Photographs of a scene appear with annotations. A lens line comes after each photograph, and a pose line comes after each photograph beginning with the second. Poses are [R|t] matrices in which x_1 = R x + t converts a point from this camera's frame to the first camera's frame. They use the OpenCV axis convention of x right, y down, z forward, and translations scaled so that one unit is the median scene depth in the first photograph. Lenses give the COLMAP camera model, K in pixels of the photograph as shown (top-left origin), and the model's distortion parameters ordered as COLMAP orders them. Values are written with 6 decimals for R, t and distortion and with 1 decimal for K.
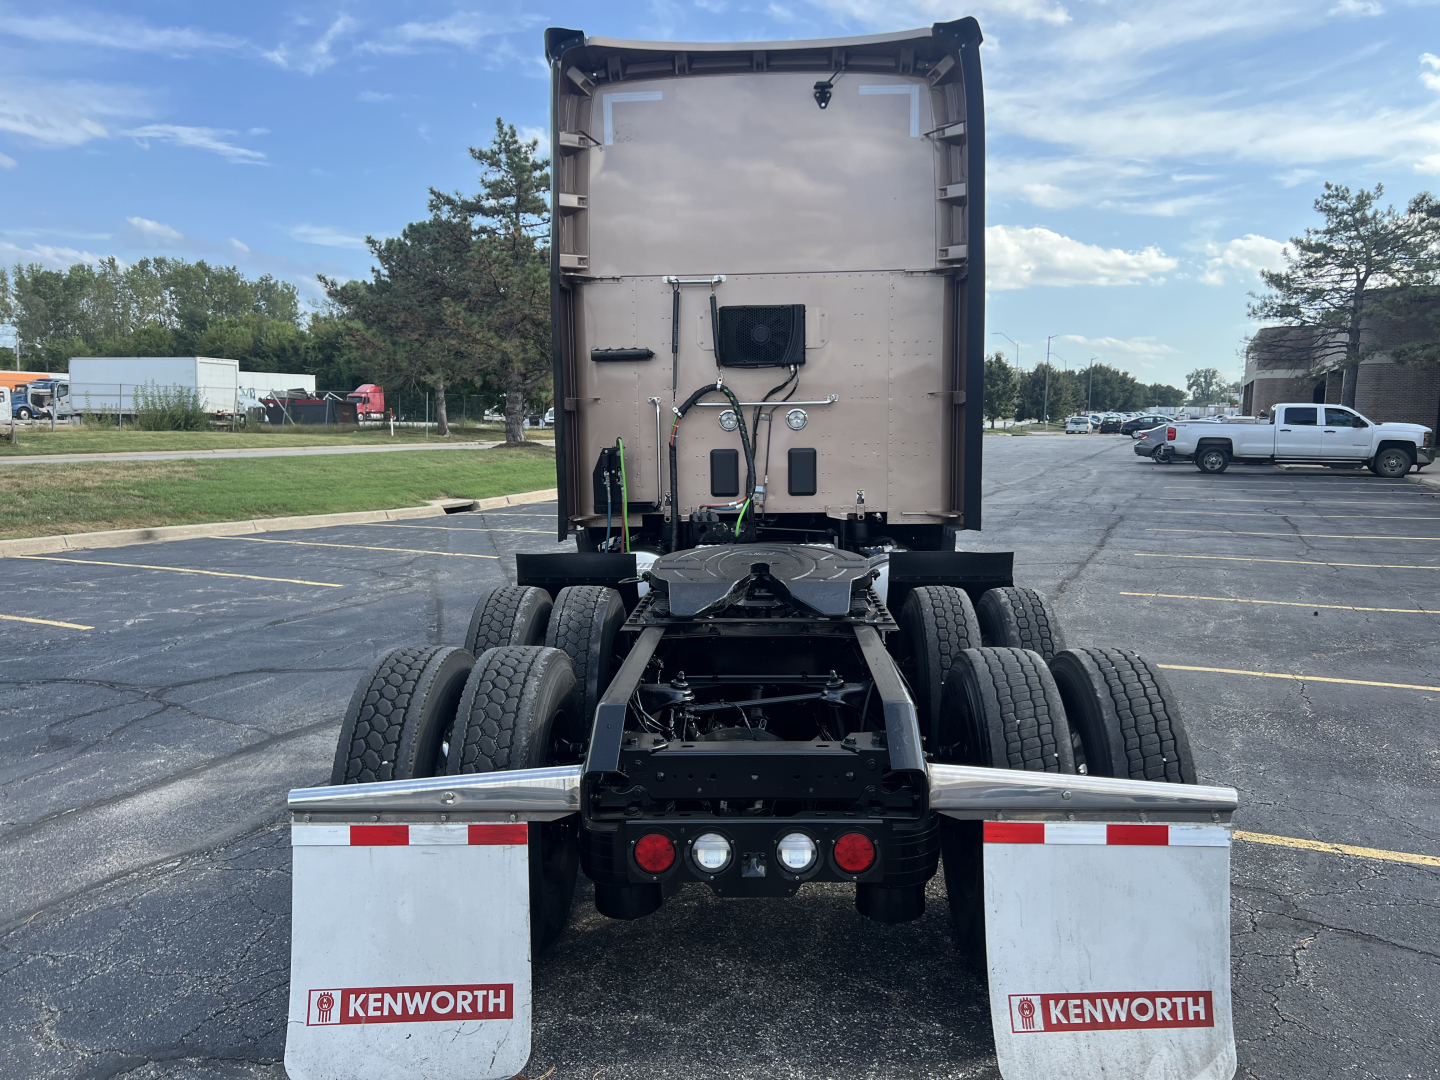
lens RADIAL K [[1055.9, 0, 717.2], [0, 1055.9, 523.8], [0, 0, 1]] dist [0.047851, -0.055191]
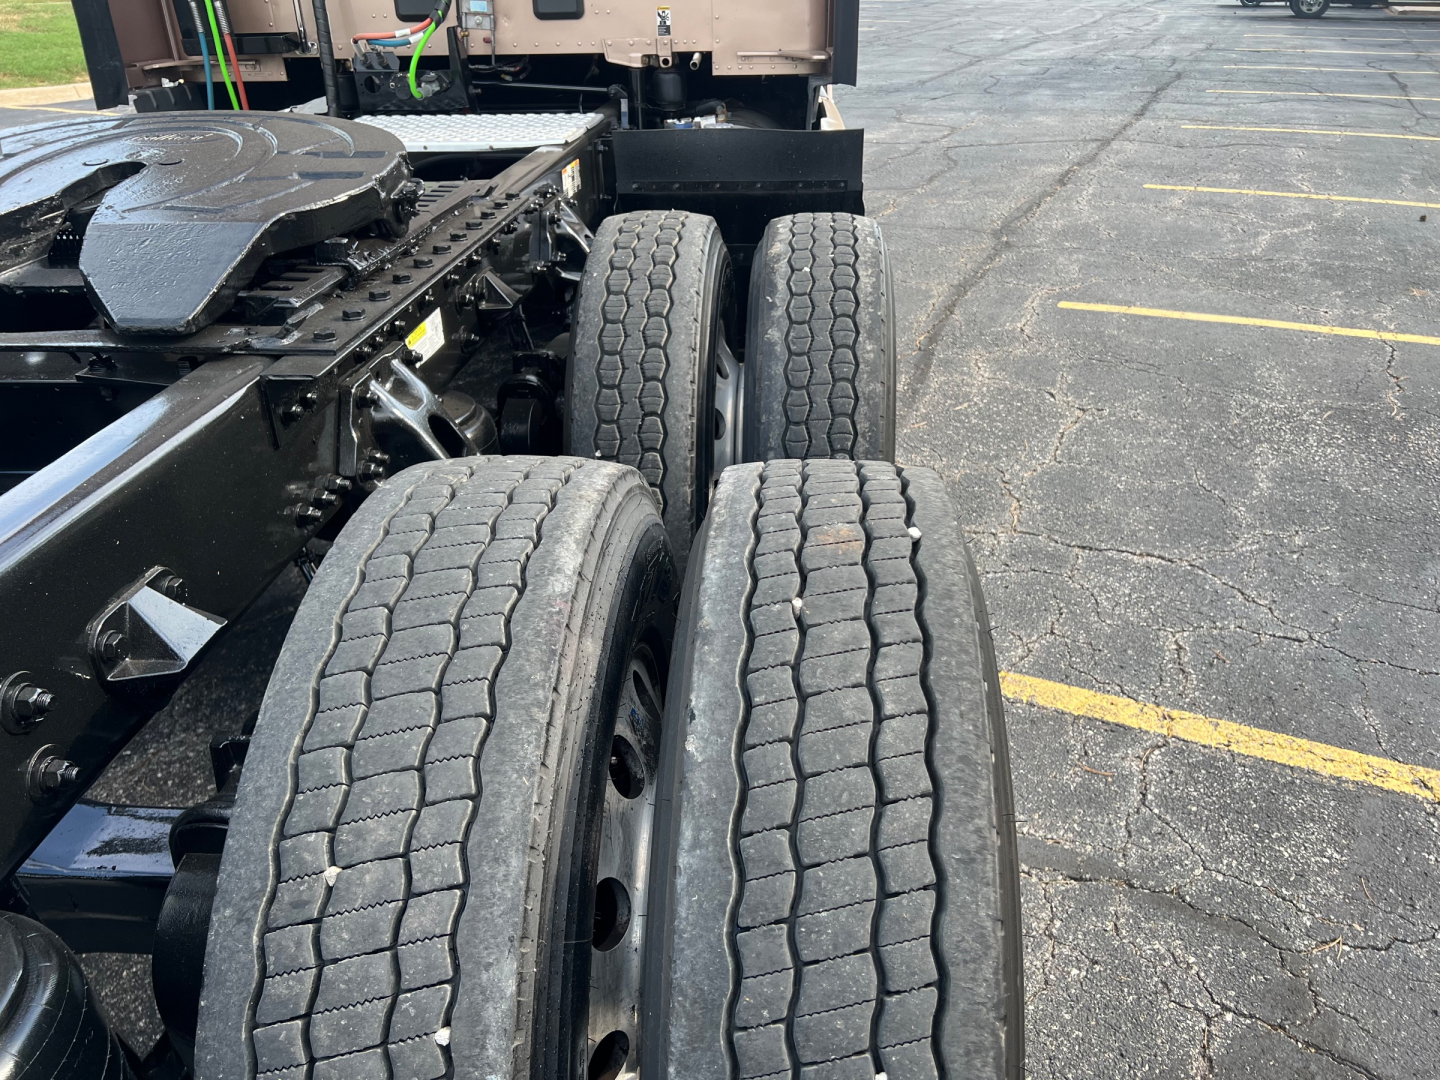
lens RADIAL K [[1055.9, 0, 717.2], [0, 1055.9, 523.8], [0, 0, 1]] dist [0.047851, -0.055191]
pose [[0.999541, 0.005921, -0.029712, 0.110864], [0.005662, 0.926929, 0.375193, 0.005815], [0.029762, -0.375189, 0.926470, 0.236499]]
